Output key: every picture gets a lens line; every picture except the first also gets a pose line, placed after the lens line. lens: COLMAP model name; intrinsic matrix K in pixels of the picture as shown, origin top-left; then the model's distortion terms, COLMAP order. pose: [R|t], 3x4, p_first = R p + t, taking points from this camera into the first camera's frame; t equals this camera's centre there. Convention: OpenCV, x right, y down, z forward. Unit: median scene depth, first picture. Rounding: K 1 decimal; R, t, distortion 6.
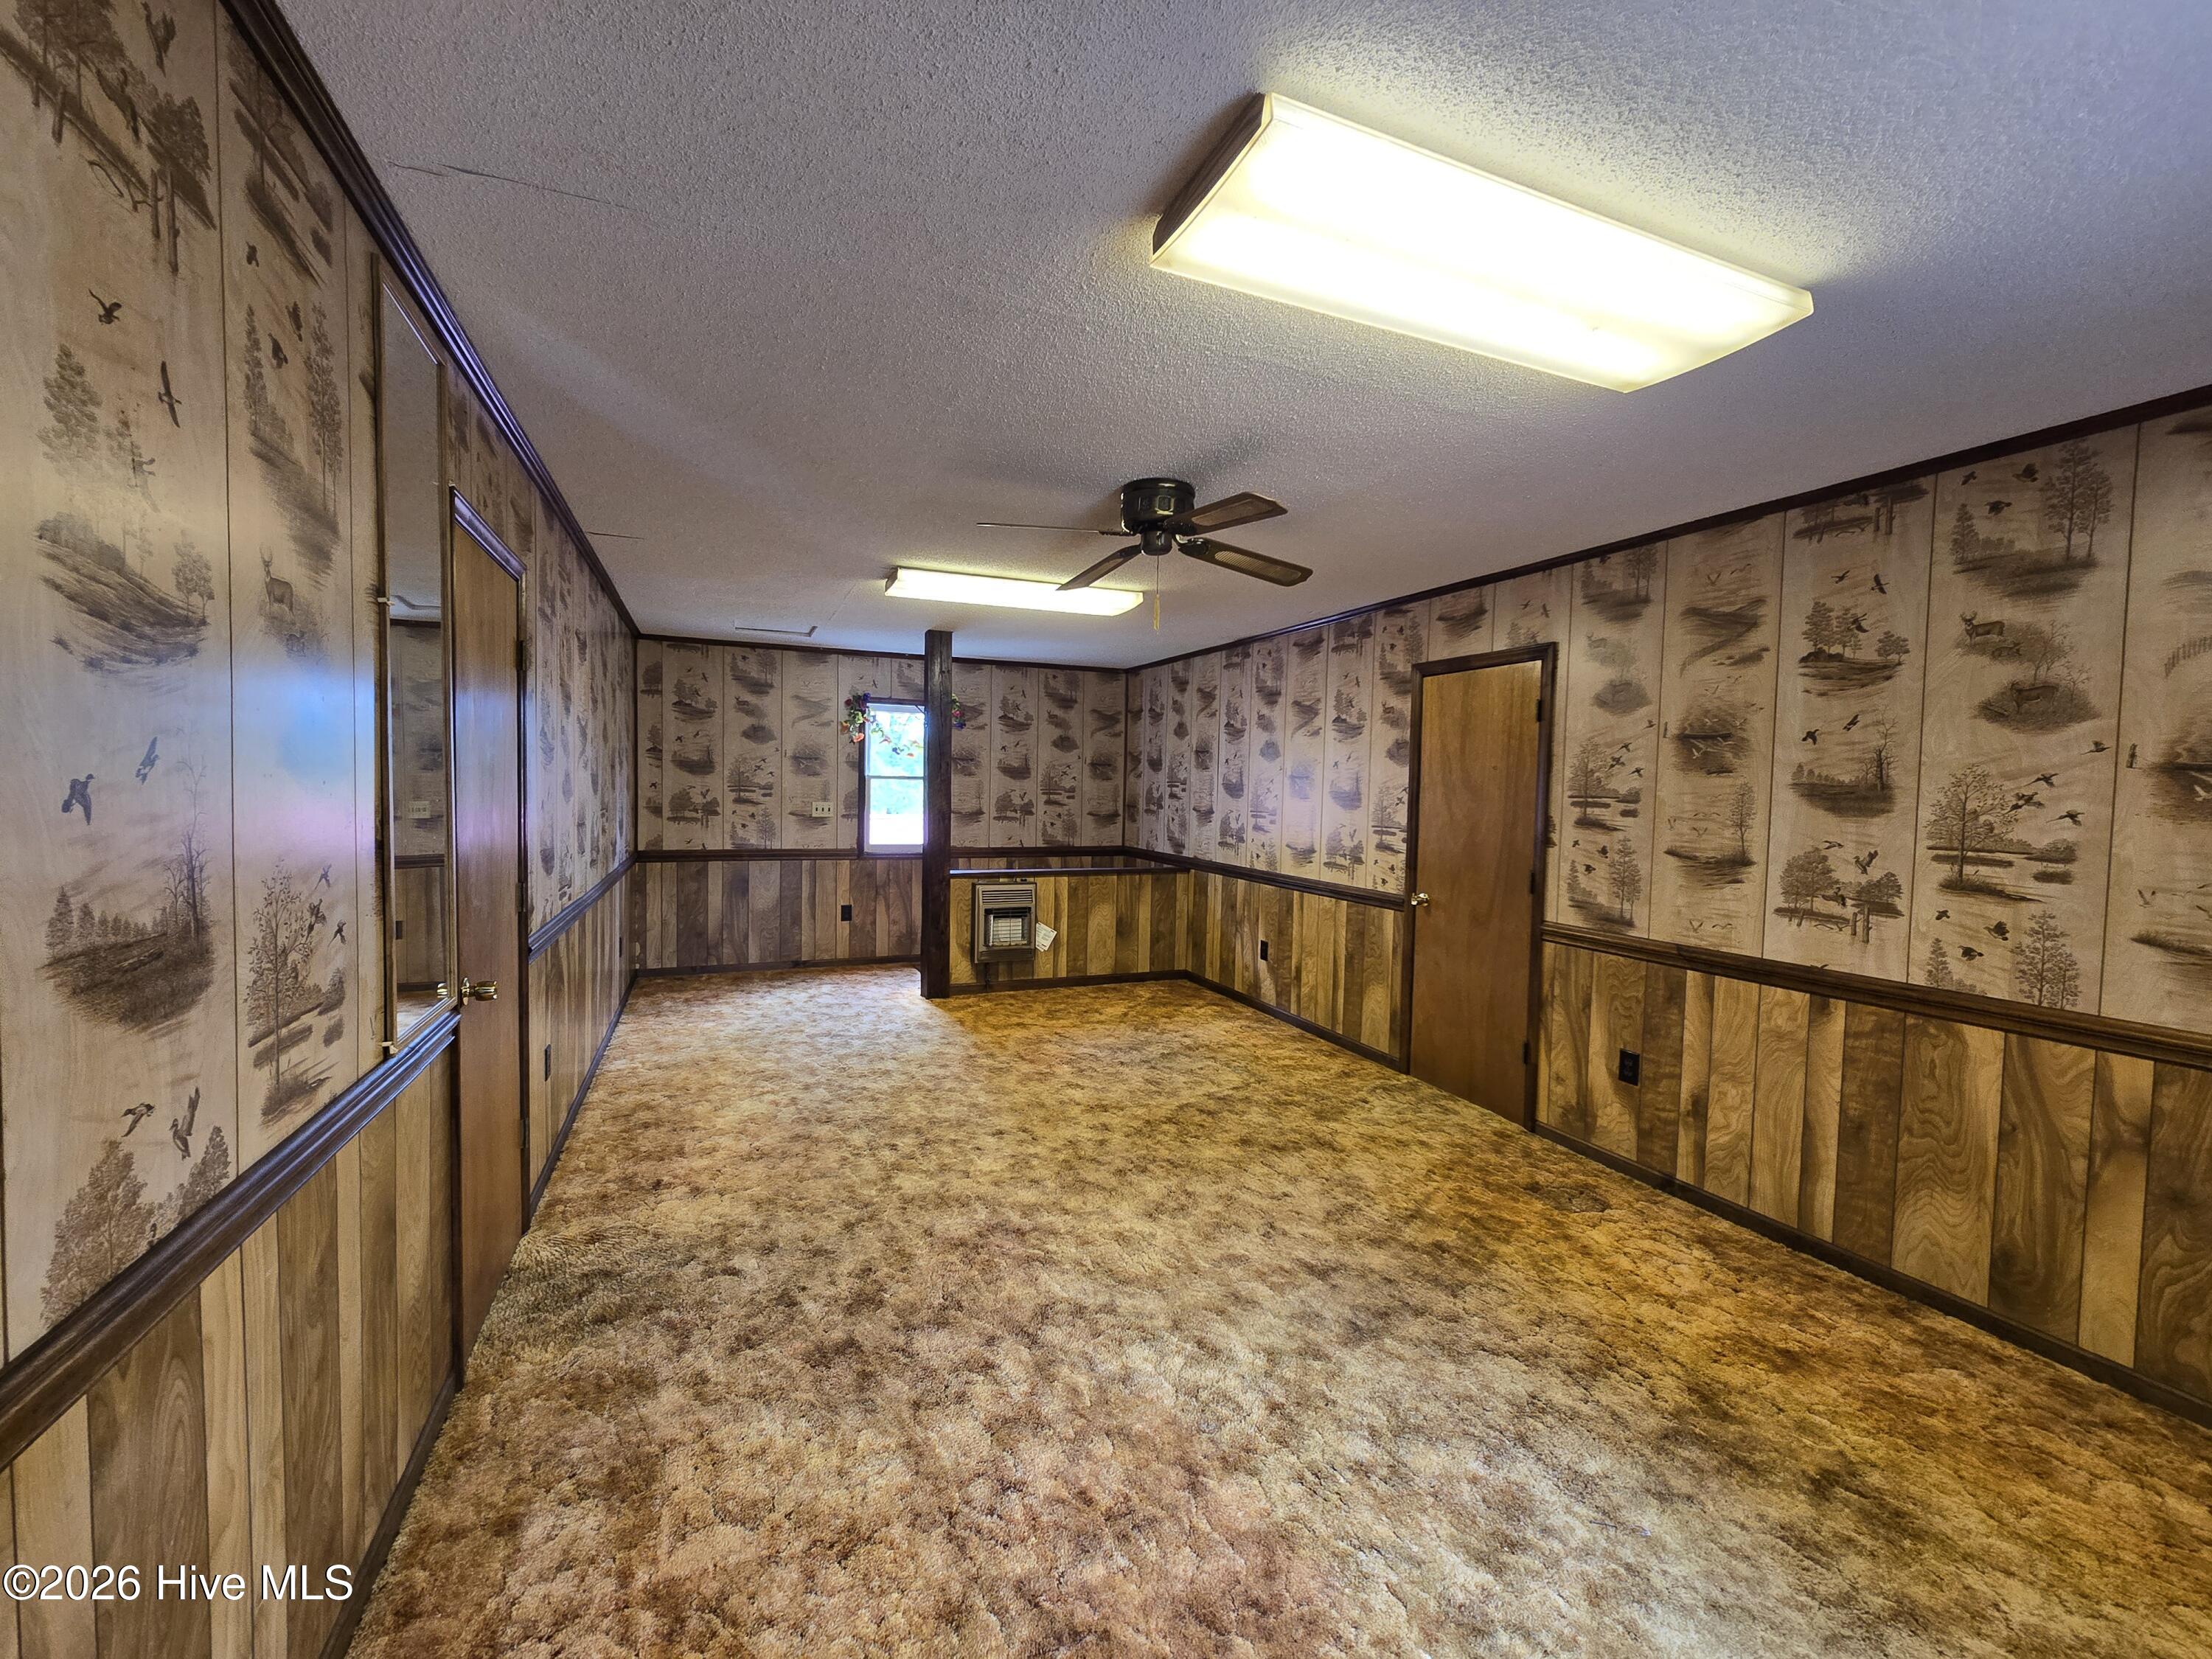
lens RADIAL K [[898.1, 0, 1094.1], [0, 898.1, 818.9], [0, 0, 1]] dist [0.001168, -0.003723]
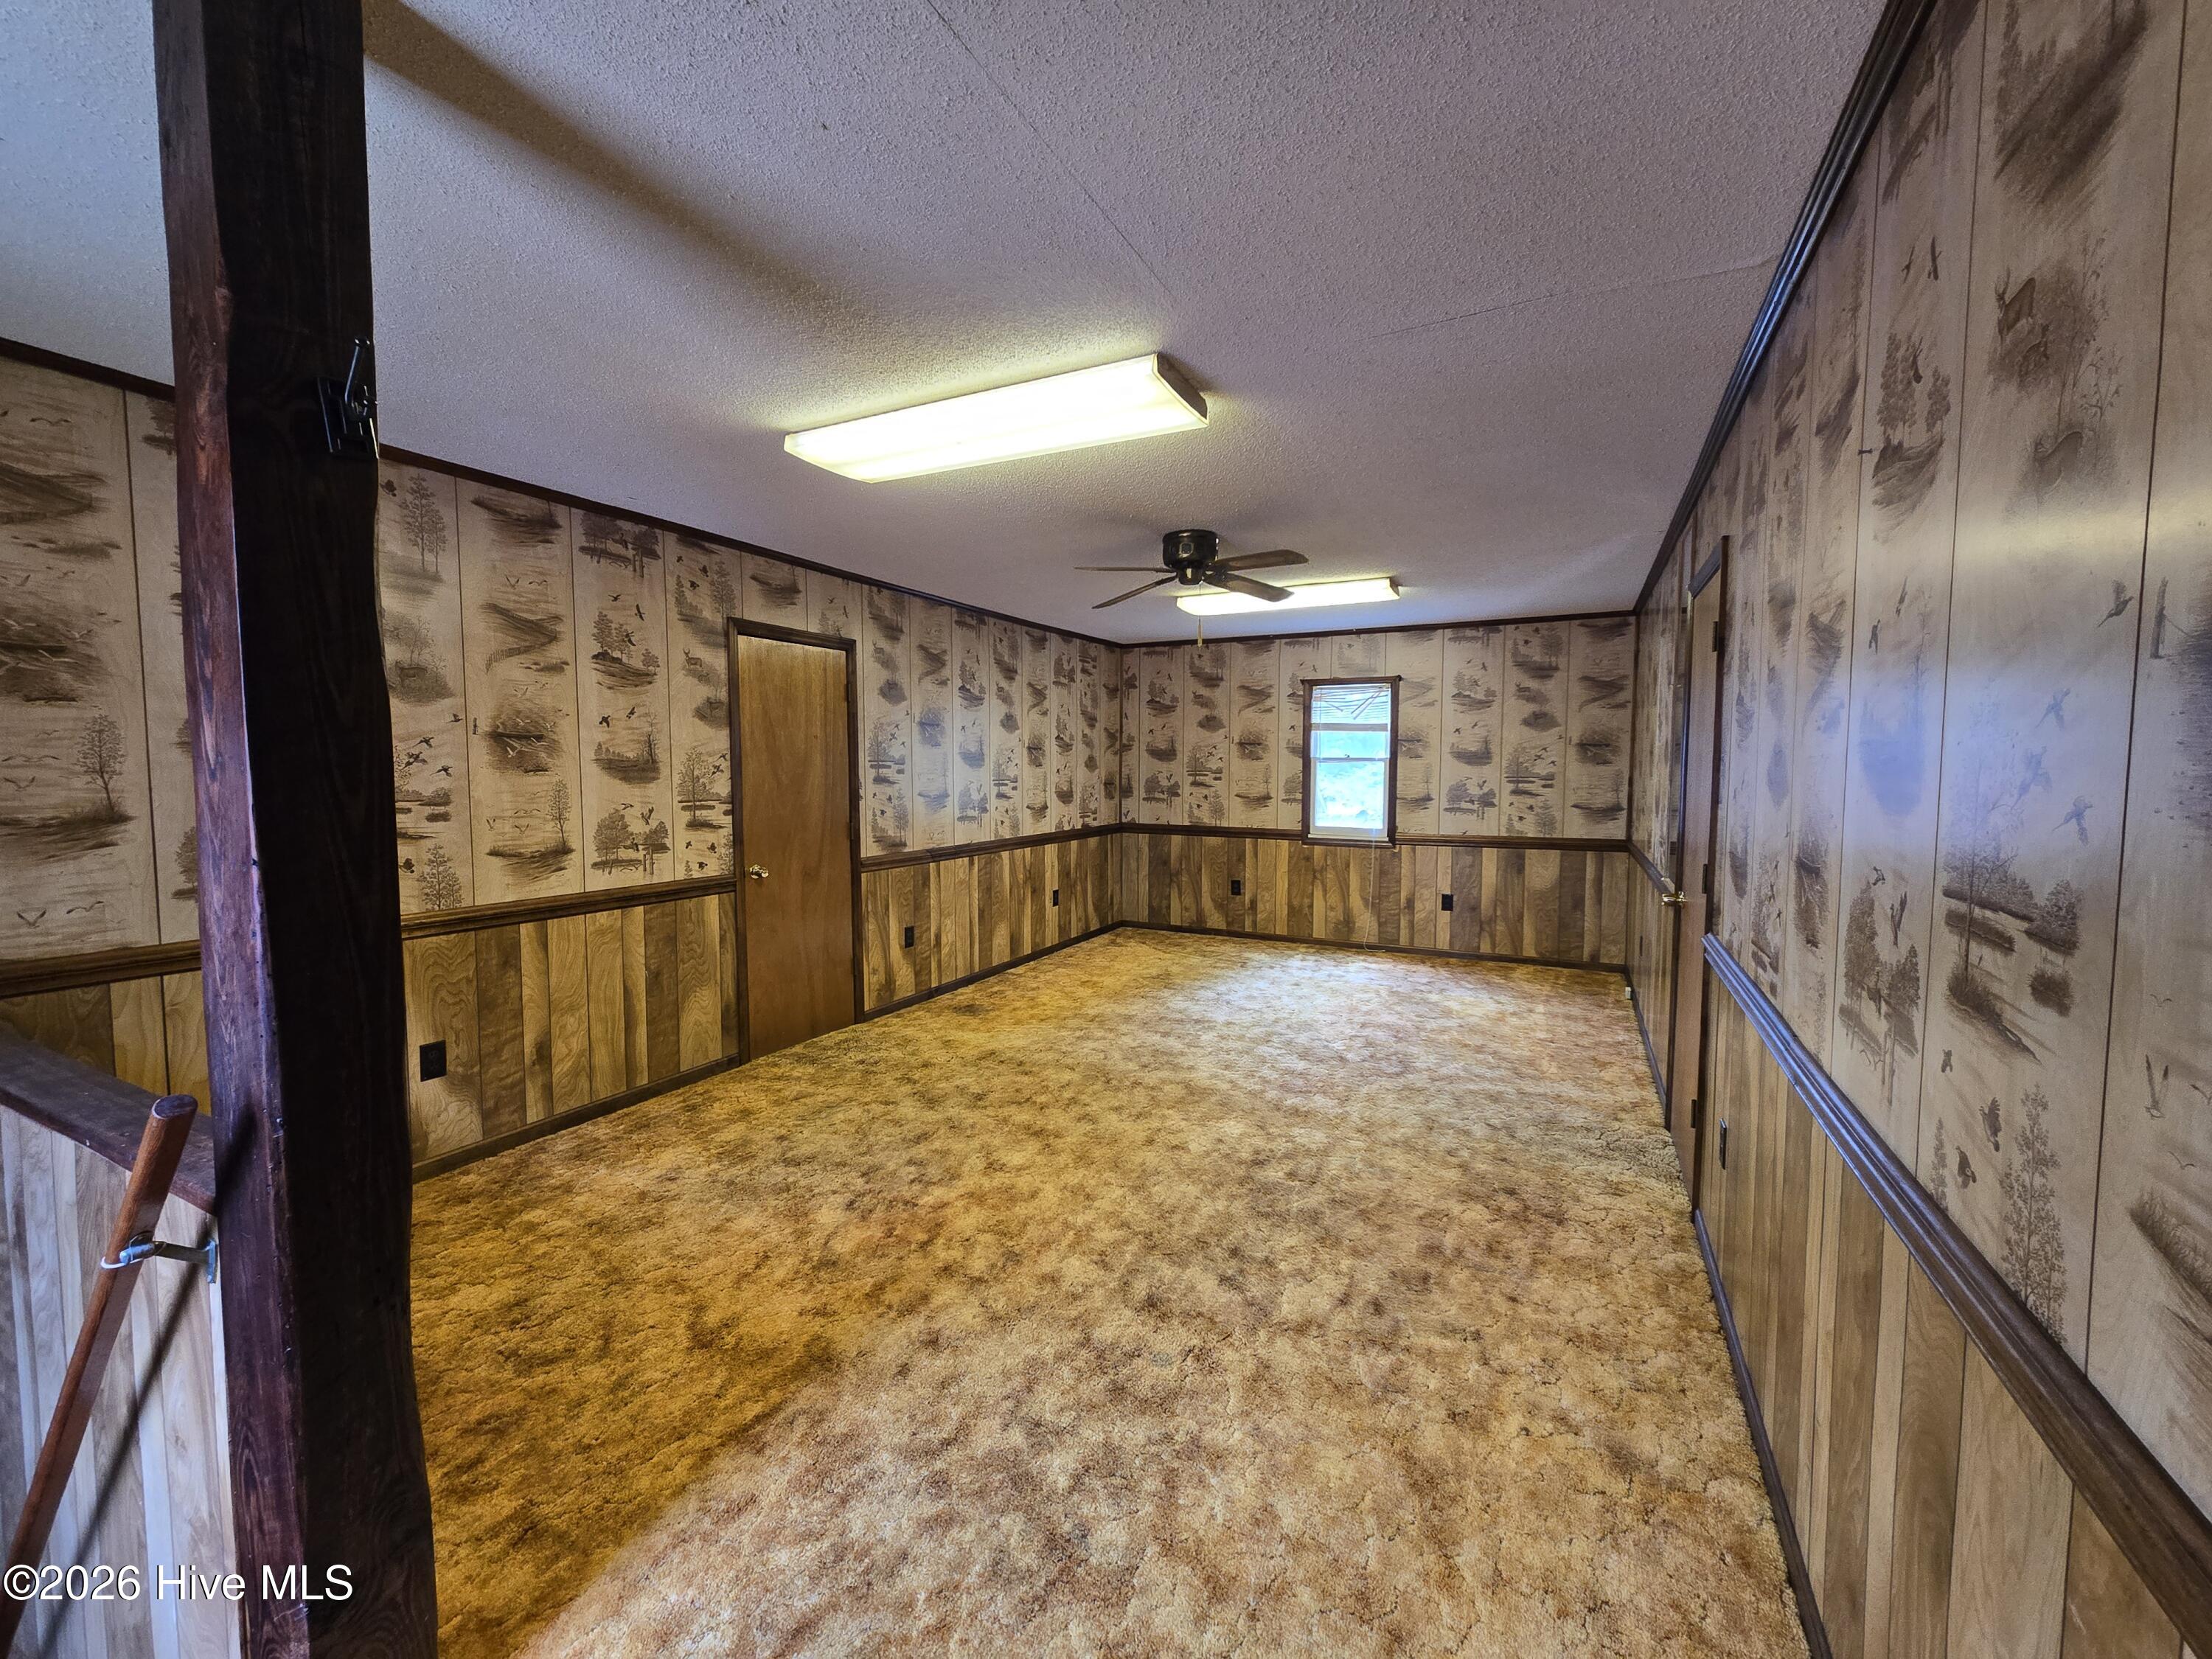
lens RADIAL K [[912.8, 0, 1082.3], [0, 912.8, 822.5], [0, 0, 1]] dist [-0.003848, 0.000206]
pose [[-0.639938, -0.066346, 0.765557, -0.636677], [0.016716, 0.994828, 0.100190, -0.057035], [-0.768244, 0.076912, -0.635520, 1.437571]]
